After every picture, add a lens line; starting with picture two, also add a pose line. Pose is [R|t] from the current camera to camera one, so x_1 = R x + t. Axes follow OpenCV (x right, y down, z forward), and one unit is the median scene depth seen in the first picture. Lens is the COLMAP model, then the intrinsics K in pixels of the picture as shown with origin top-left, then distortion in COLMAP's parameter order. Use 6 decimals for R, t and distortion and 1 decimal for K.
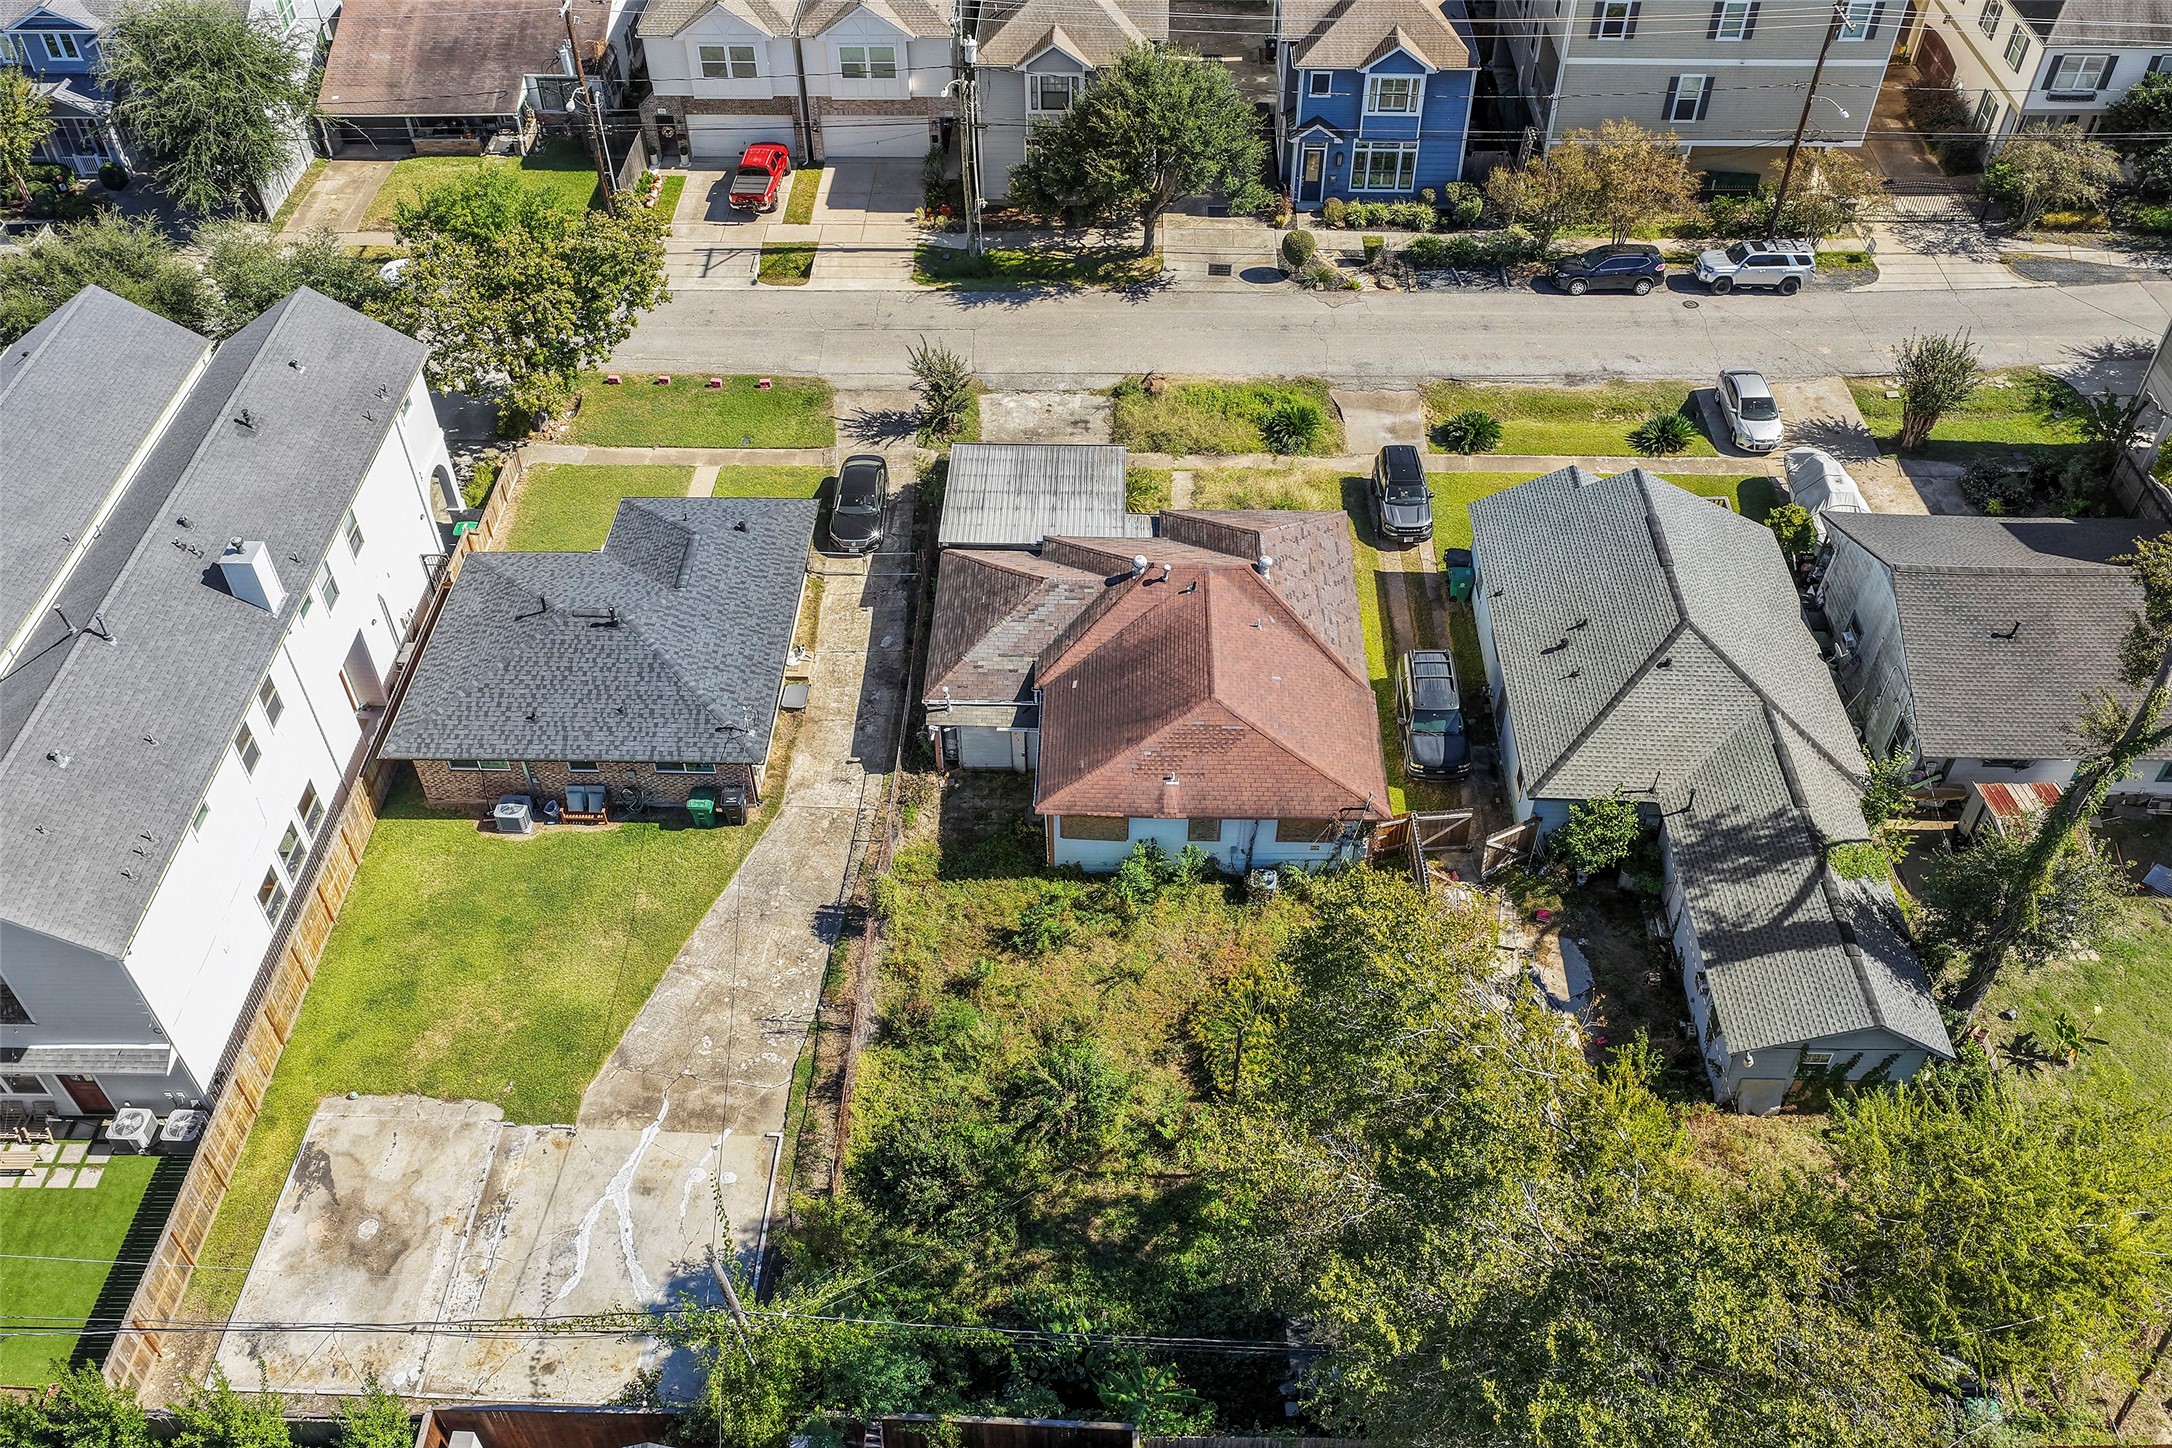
lens RADIAL K [[1812.4, 0, 1086.0], [0, 1812.4, 724.0], [0, 0, 1]] dist [0.003111, 0.007692]
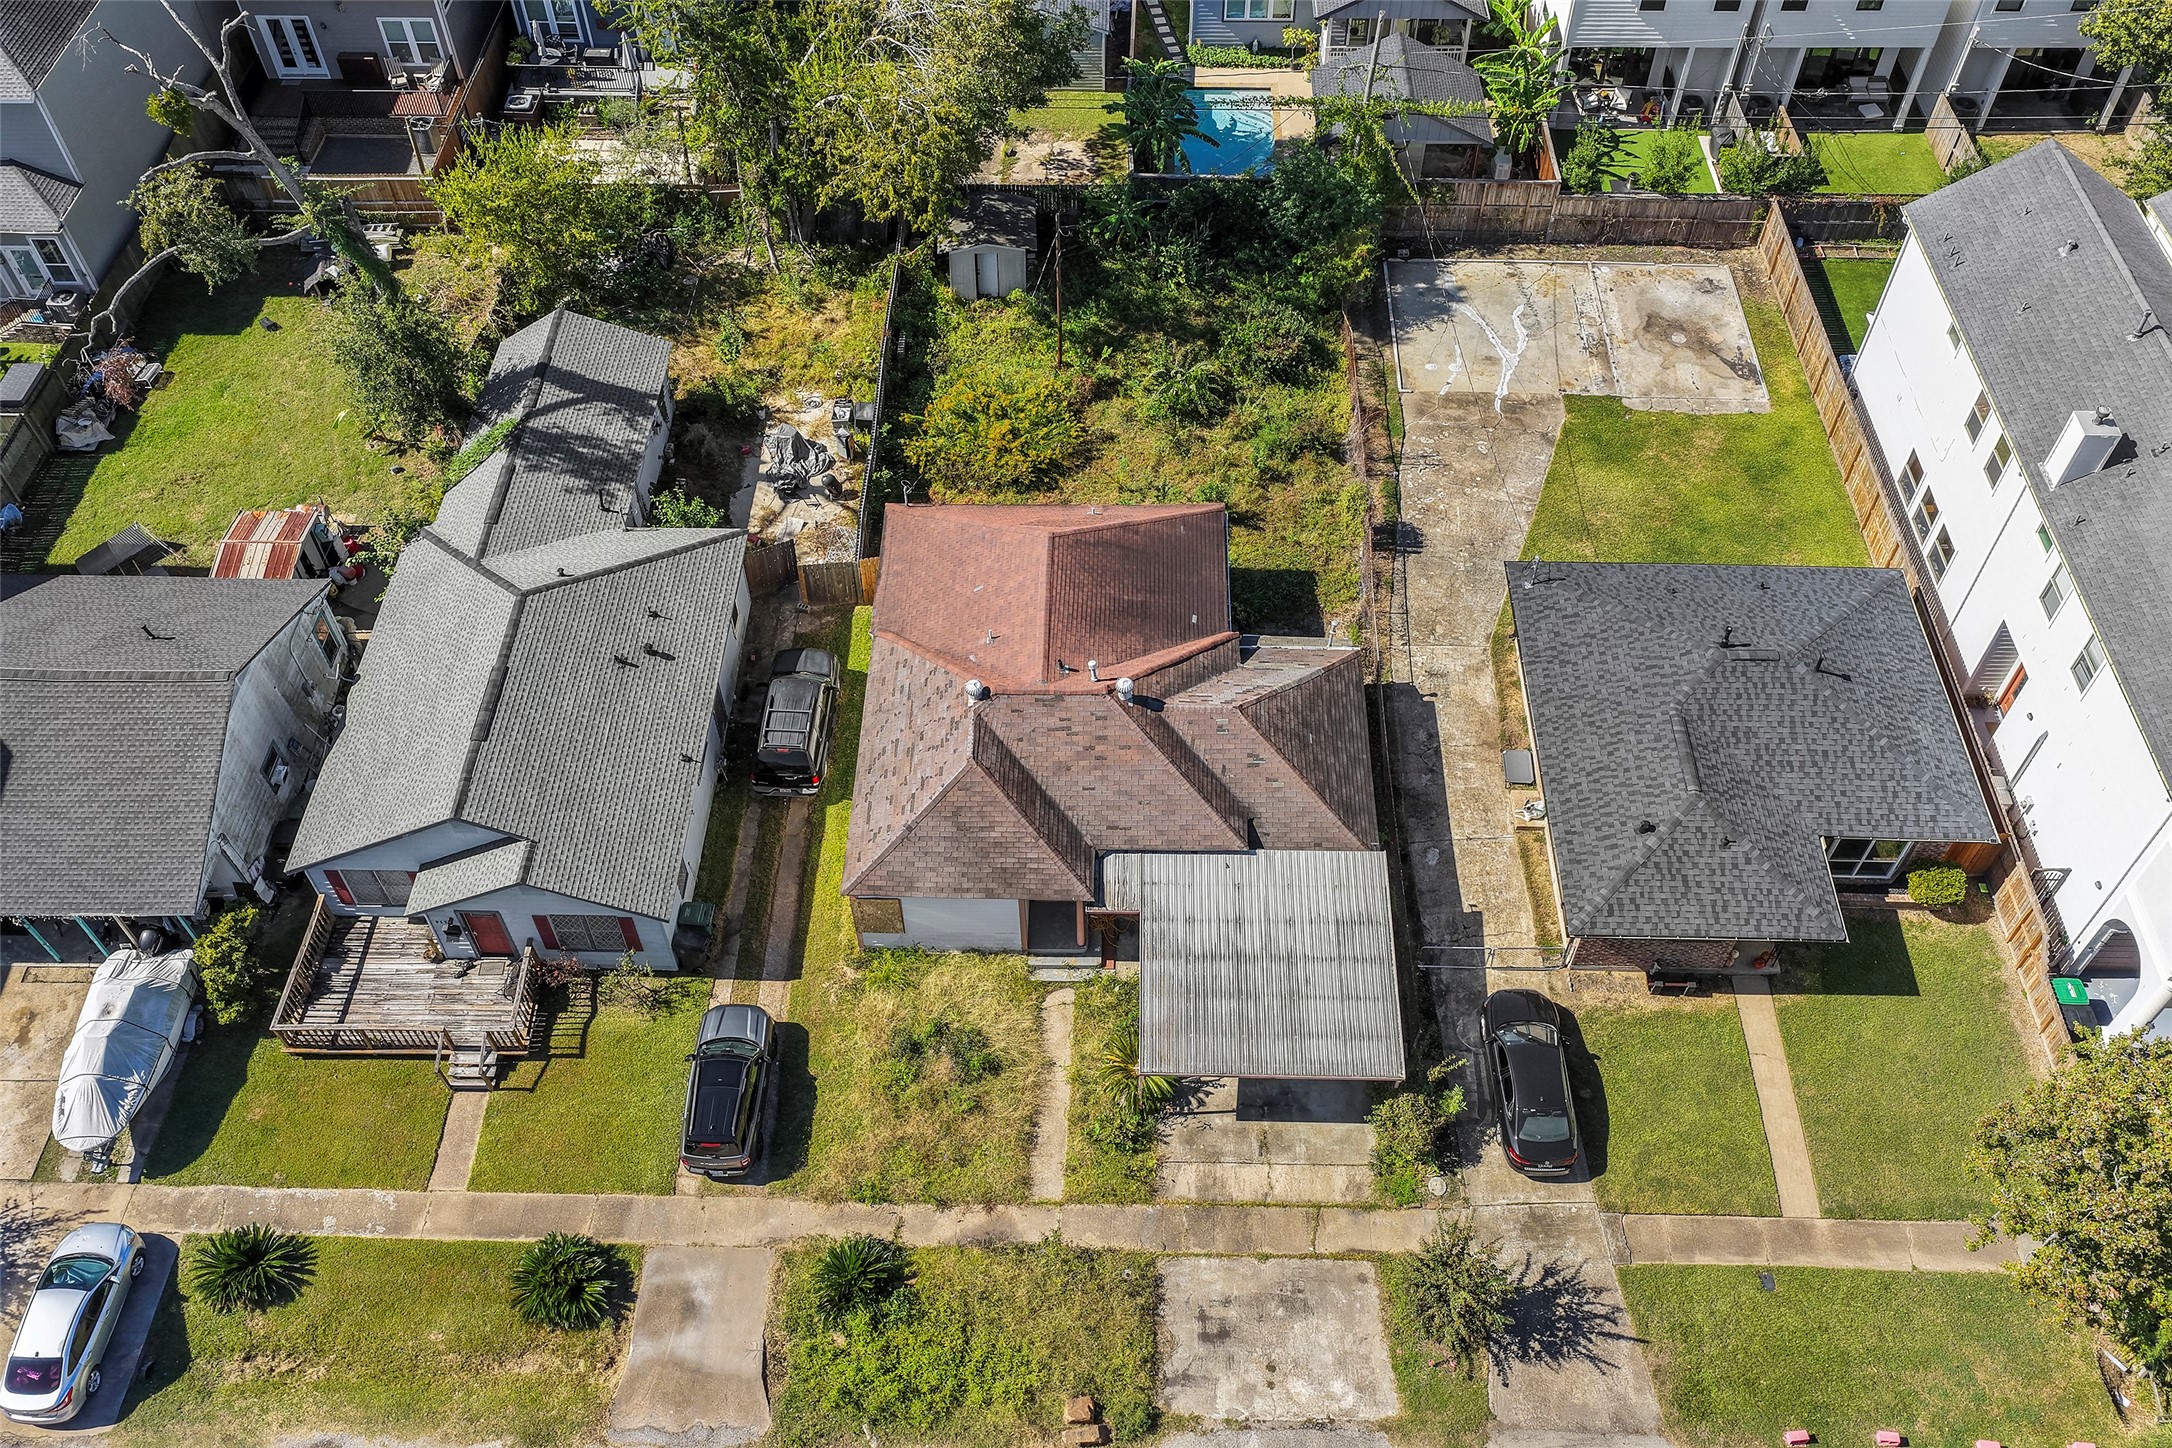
lens RADIAL K [[1812.4, 0, 1086.0], [0, 1812.4, 724.0], [0, 0, 1]] dist [0.003111, 0.007692]
pose [[-0.999943, 0.006125, 0.008749, 0.043219], [0.008192, -0.085716, 0.996286, -0.987666], [0.006852, 0.996301, 0.085661, 1.015889]]
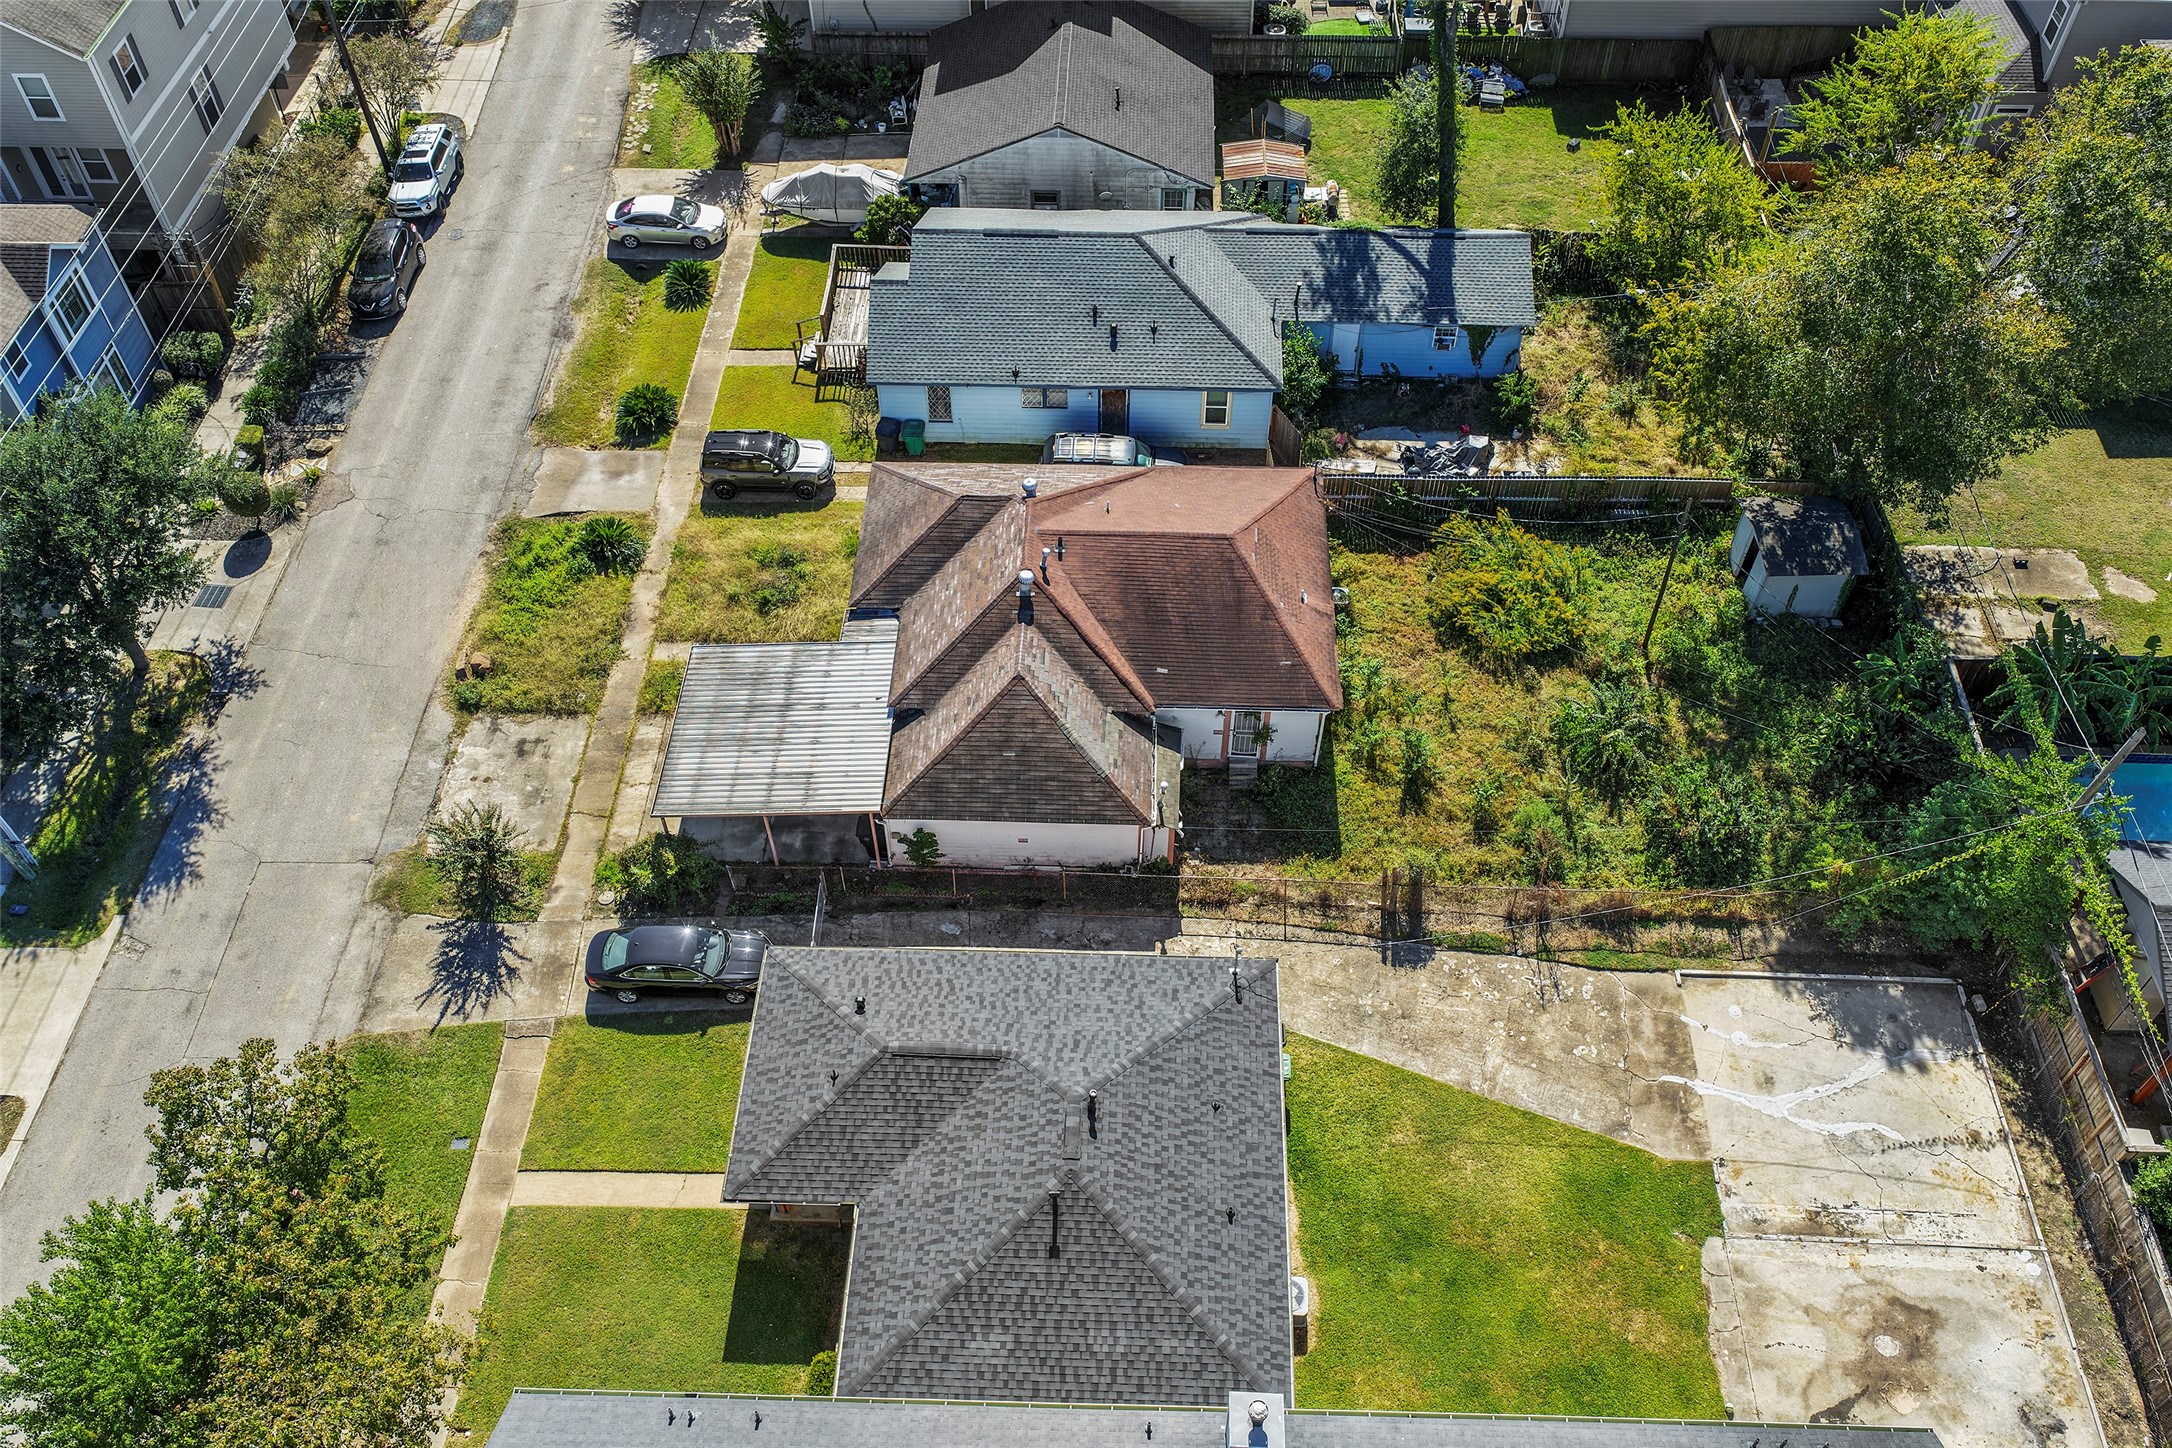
lens RADIAL K [[1801.1, 0, 1086.0], [0, 1801.1, 724.0], [0, 0, 1]] dist [0.005854, 0.004469]
pose [[0.011291, -0.757029, 0.653283, -0.654694], [0.702008, 0.471250, 0.533955, -0.550148], [-0.712080, 0.452581, 0.536761, 0.570195]]
